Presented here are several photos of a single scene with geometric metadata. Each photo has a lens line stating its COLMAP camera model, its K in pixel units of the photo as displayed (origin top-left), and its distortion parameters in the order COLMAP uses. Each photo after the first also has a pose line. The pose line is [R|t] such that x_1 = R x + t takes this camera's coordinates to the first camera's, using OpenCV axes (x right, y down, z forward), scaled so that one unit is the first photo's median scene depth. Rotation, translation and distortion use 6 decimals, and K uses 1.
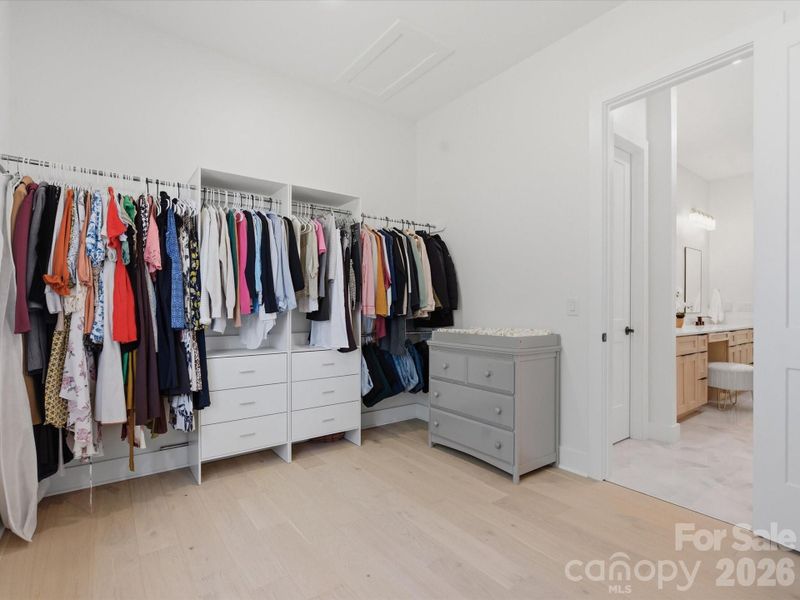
lens RADIAL K [[399.8, 0, 401.7], [0, 399.8, 302.2], [0, 0, 1]] dist [-0.002308, 0.000227]
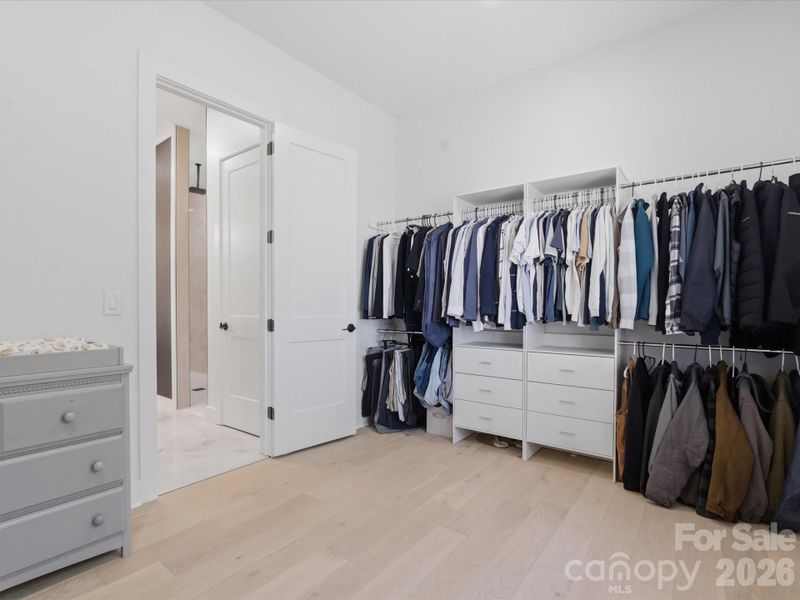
lens RADIAL K [[399.8, 0, 401.7], [0, 399.8, 302.2], [0, 0, 1]] dist [-0.002308, 0.000227]
pose [[-0.268390, 0.005264, 0.963296, -0.458028], [-0.015022, 0.999841, -0.009649, 0.005475], [-0.963193, -0.017060, -0.268268, 0.632995]]
